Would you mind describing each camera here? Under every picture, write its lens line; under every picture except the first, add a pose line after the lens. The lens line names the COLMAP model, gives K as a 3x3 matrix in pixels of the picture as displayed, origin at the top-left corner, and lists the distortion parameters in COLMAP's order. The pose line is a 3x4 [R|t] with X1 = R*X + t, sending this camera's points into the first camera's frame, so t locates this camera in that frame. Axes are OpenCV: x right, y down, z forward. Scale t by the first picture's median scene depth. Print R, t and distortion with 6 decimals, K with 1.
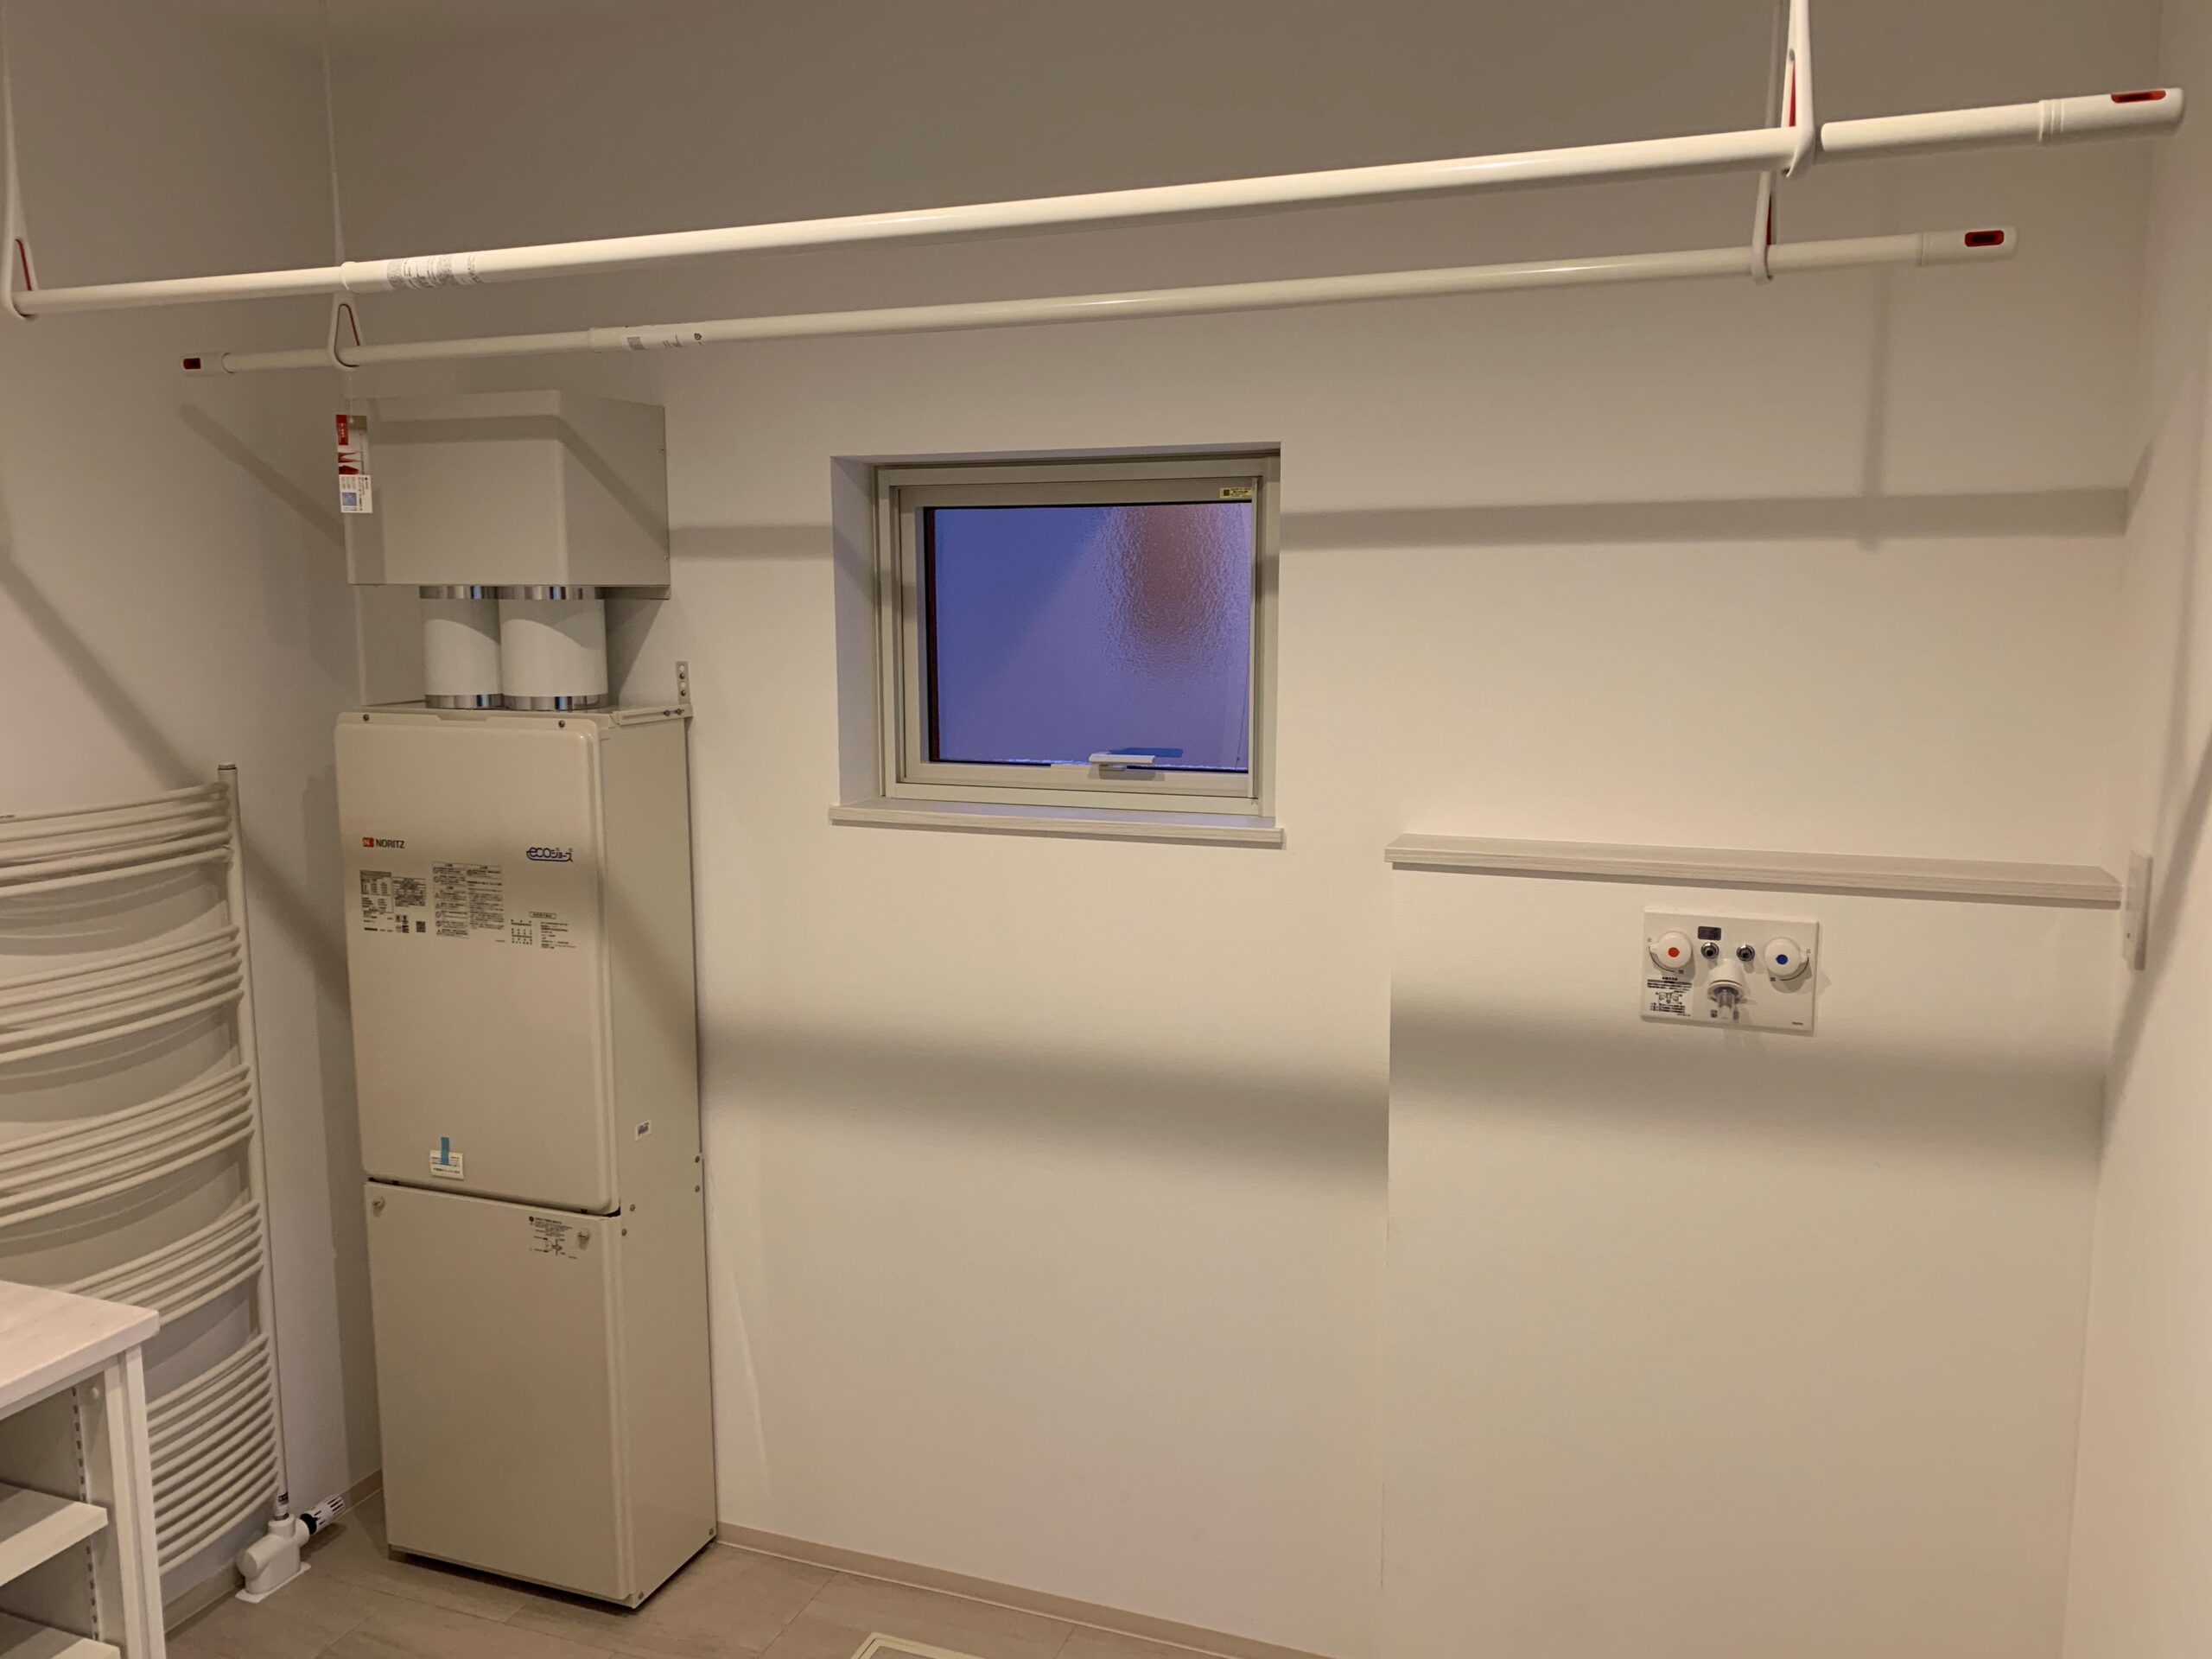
lens RADIAL K [[1655.9, 0, 1103.2], [0, 1655.9, 809.3], [0, 0, 1]] dist [0.007905, -0.011553]
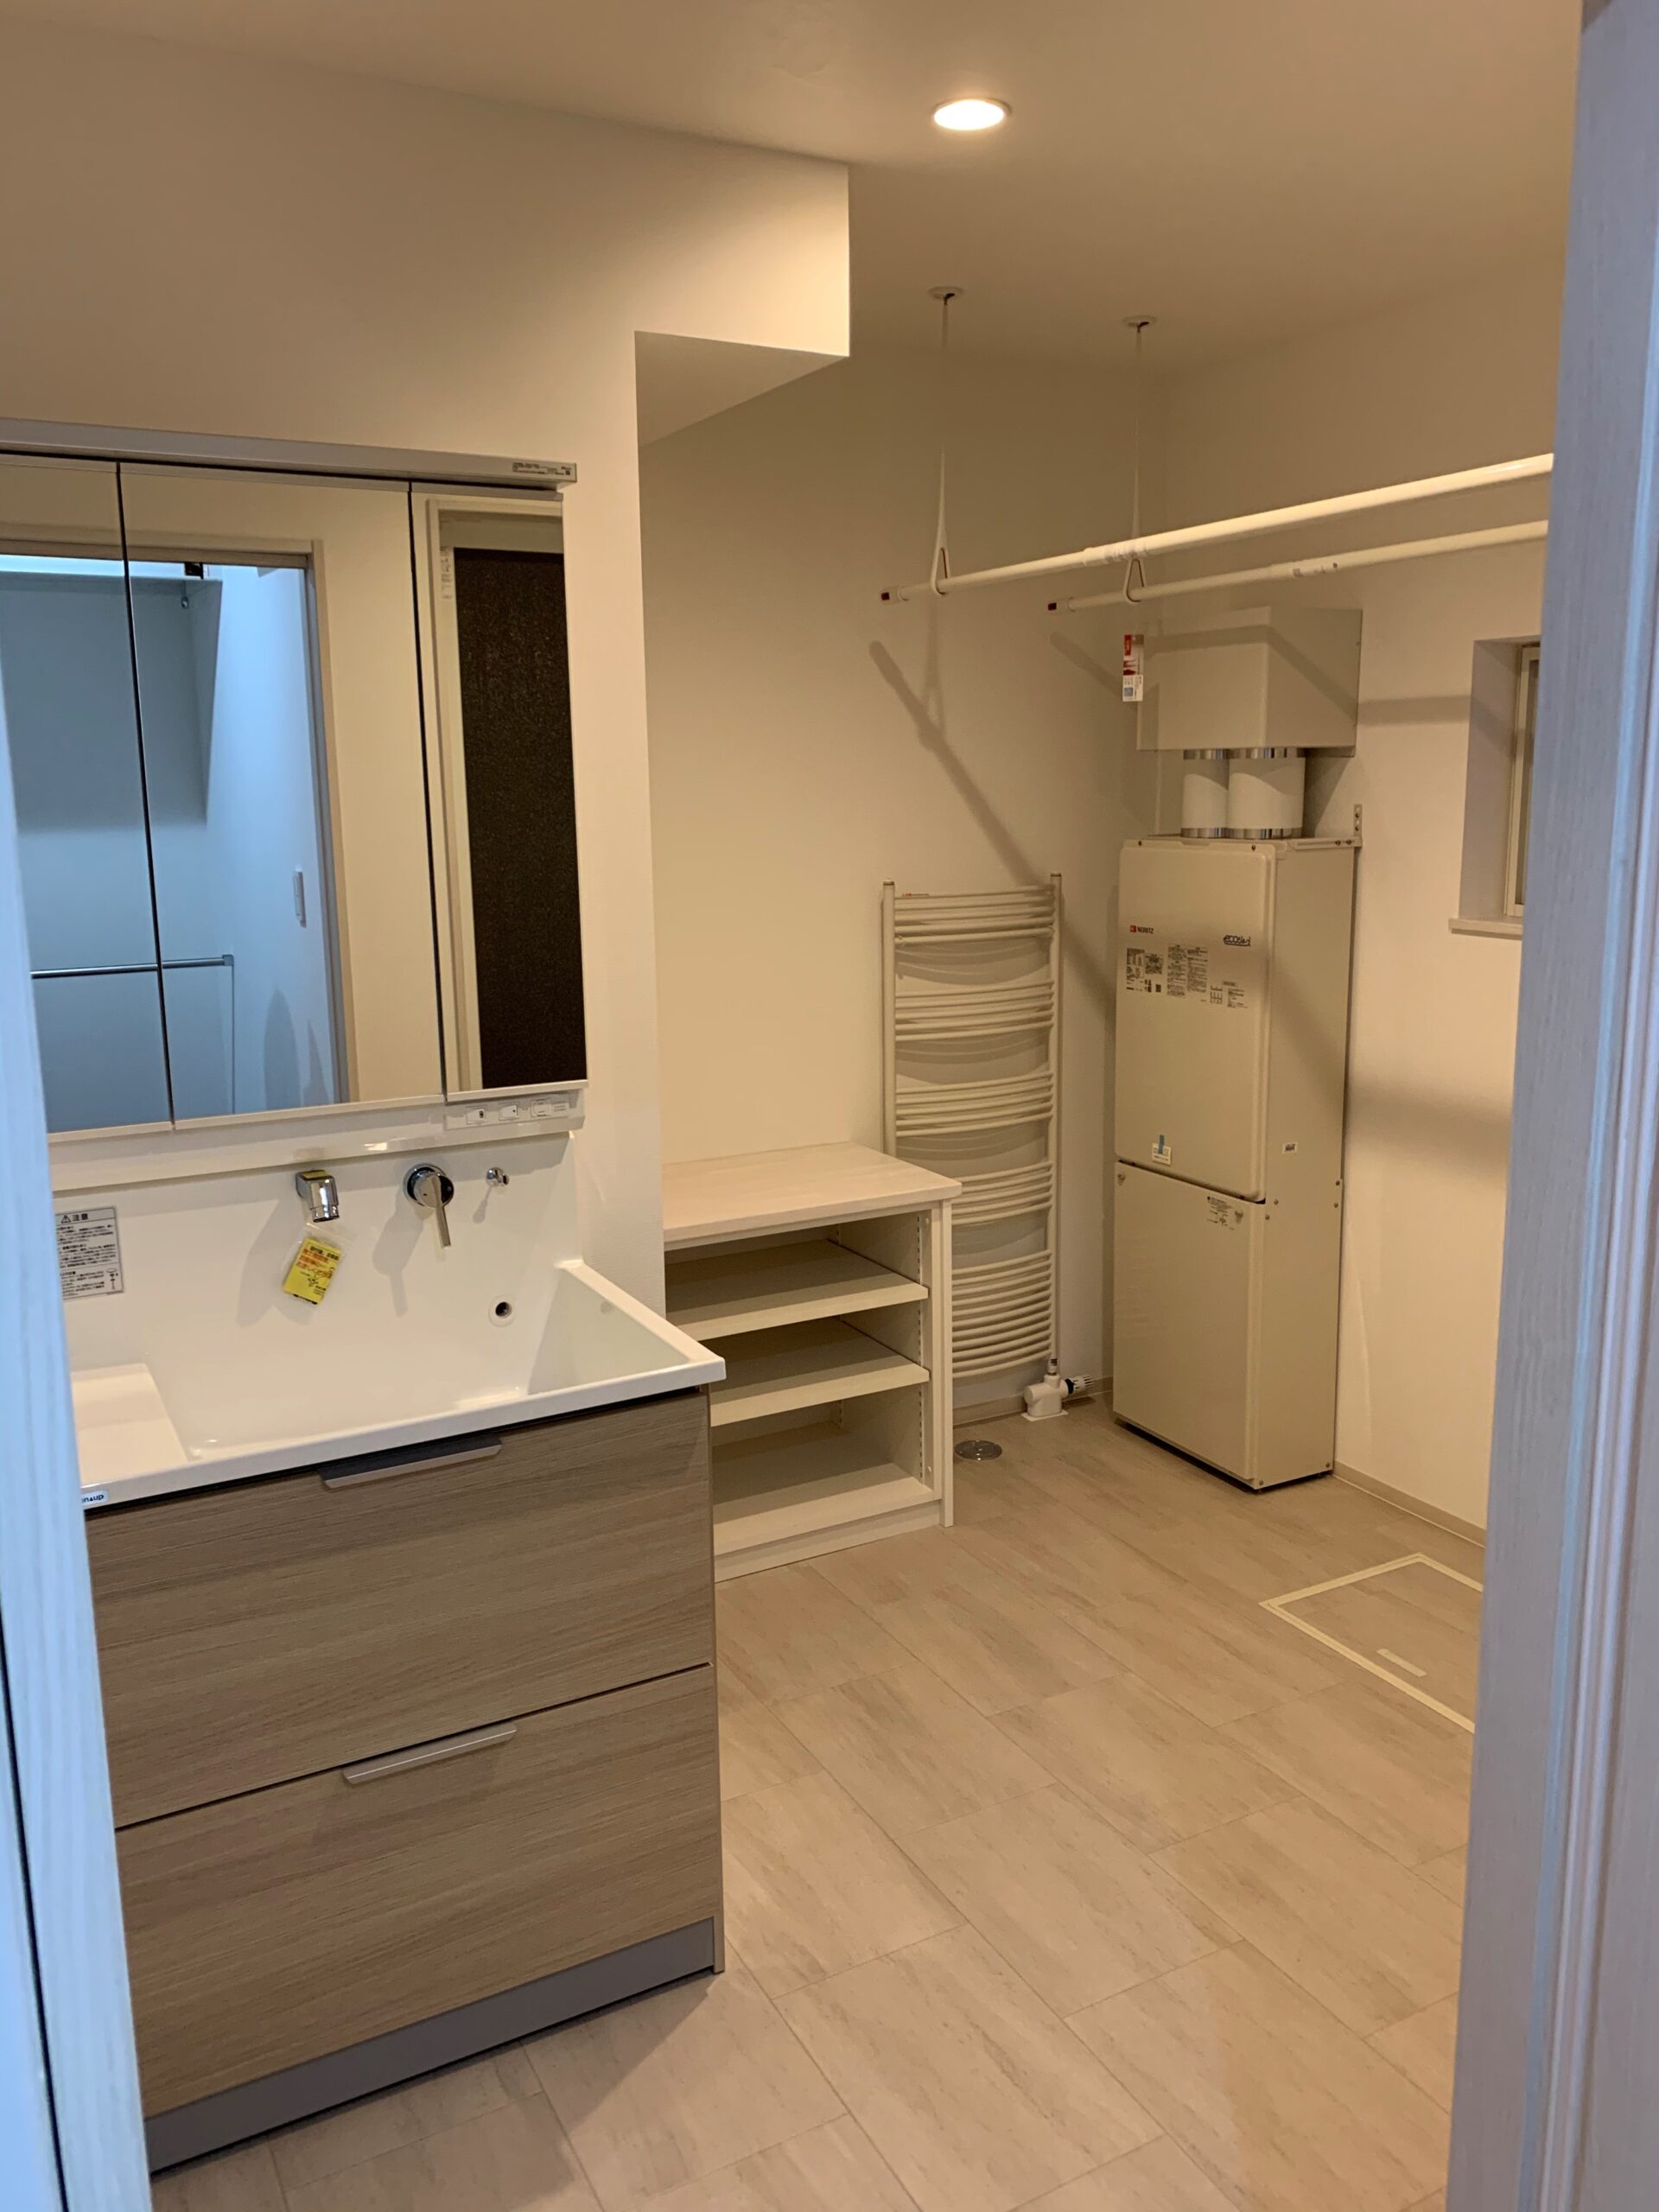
lens RADIAL K [[1665.2, 0, 829.5], [0, 1665.2, 1106.0], [0, 0, 1]] dist [-0.037627, -0.004630]
pose [[0.750285, 0.113002, -0.651385, 0.327881], [-0.065324, 0.993134, 0.097047, 0.050393], [0.657879, -0.030262, 0.752516, -0.283039]]
